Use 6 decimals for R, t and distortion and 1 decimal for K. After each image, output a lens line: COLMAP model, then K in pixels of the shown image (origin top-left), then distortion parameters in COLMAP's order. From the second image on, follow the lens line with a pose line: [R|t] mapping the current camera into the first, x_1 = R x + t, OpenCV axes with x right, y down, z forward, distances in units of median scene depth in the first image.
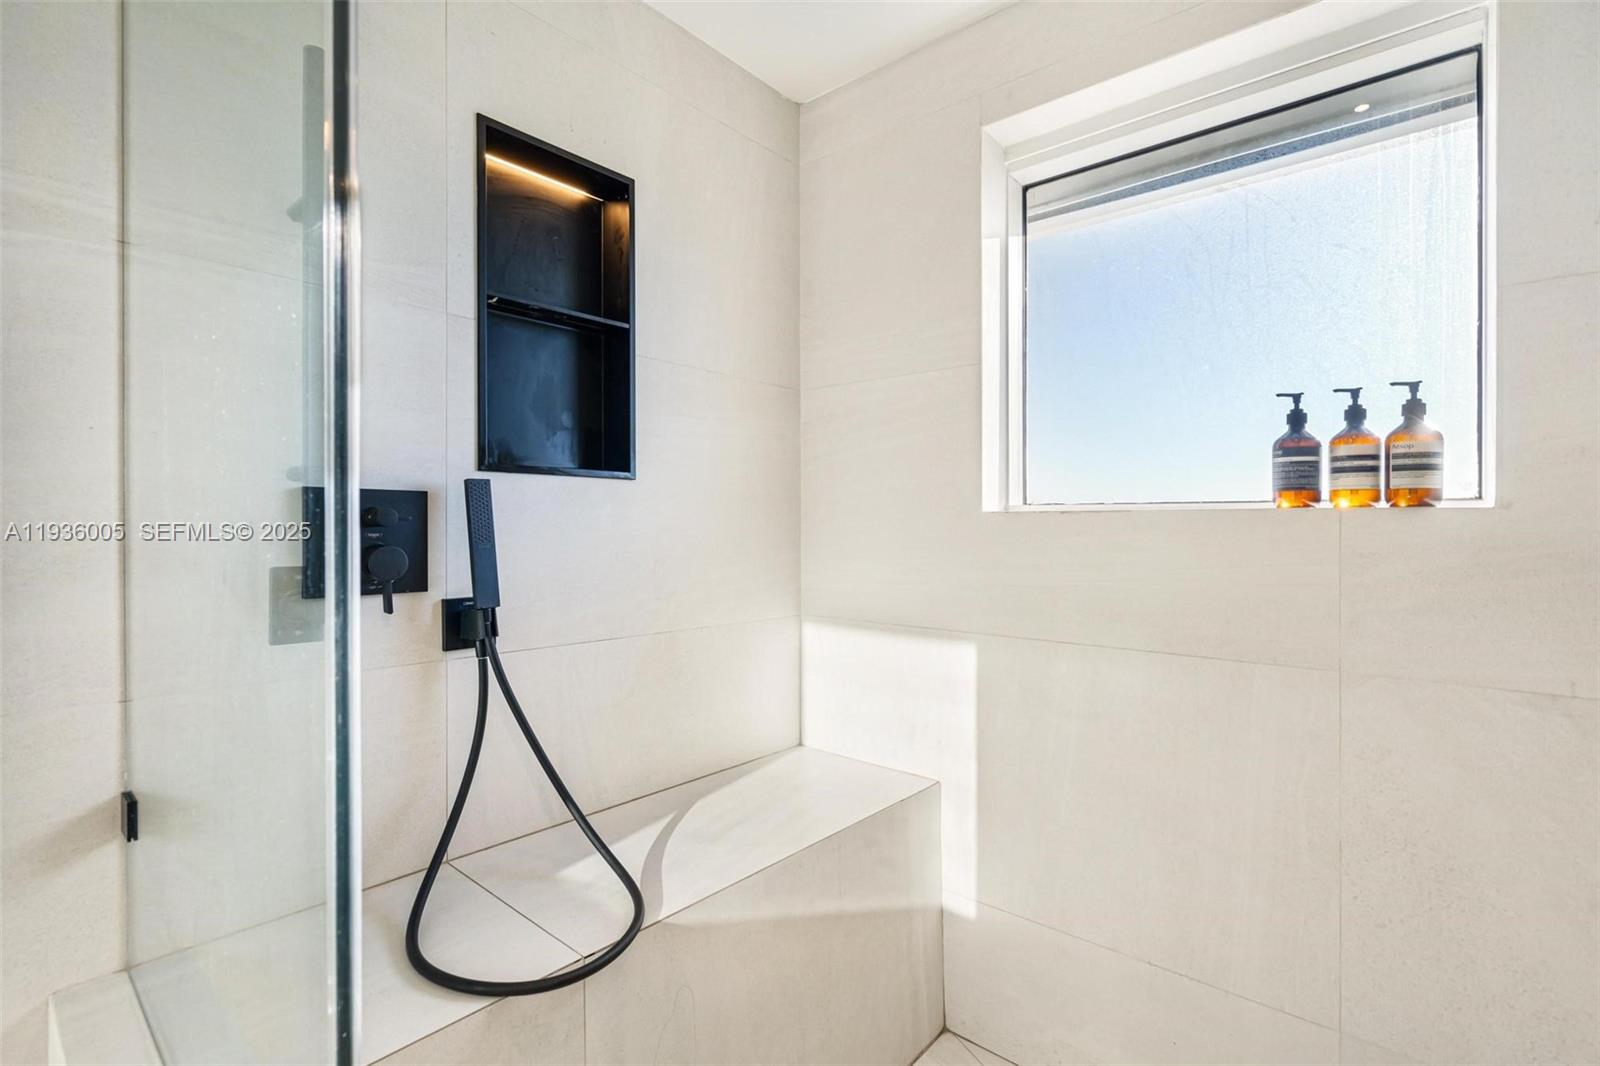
lens RADIAL K [[735.9, 0, 800.0], [0, 735.9, 533.0], [0, 0, 1]] dist [-0.018710, -0.000195]
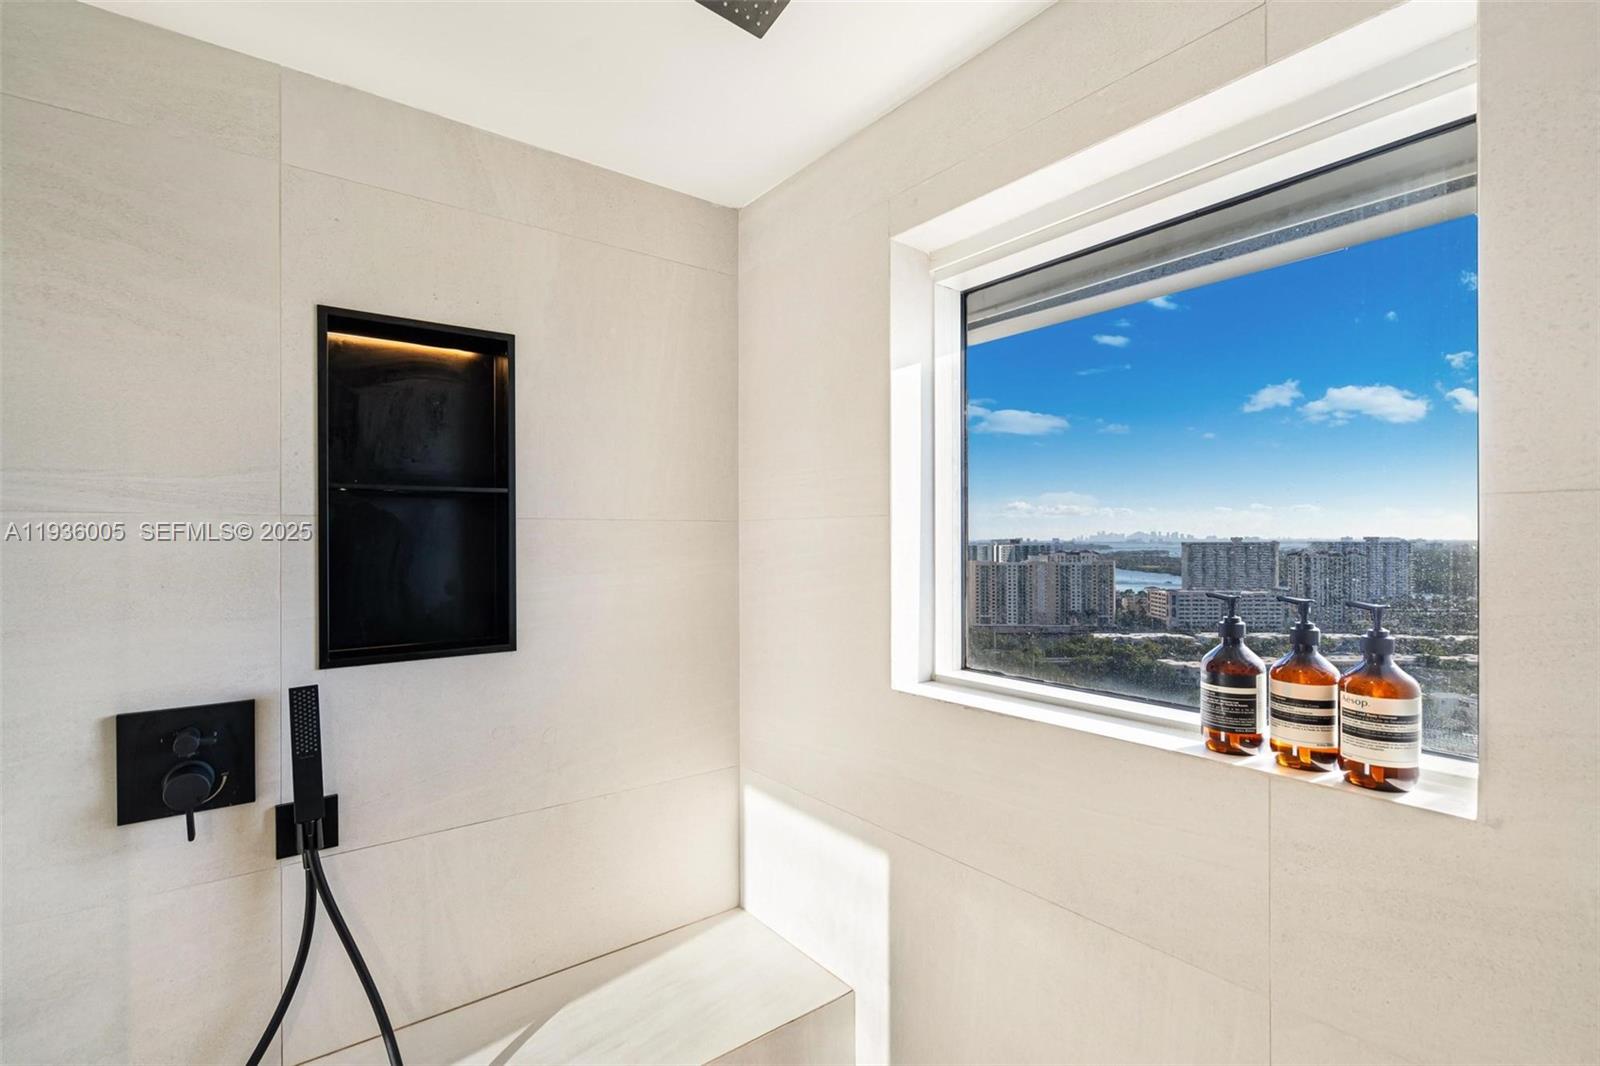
lens RADIAL K [[735.9, 0, 800.0], [0, 735.9, 533.0], [0, 0, 1]] dist [-0.018710, -0.000195]
pose [[0.978081, -0.013984, -0.207754, 0.333509], [0.011169, 0.999829, -0.014719, -0.205560], [0.207924, 0.012076, 0.978070, 0.143816]]
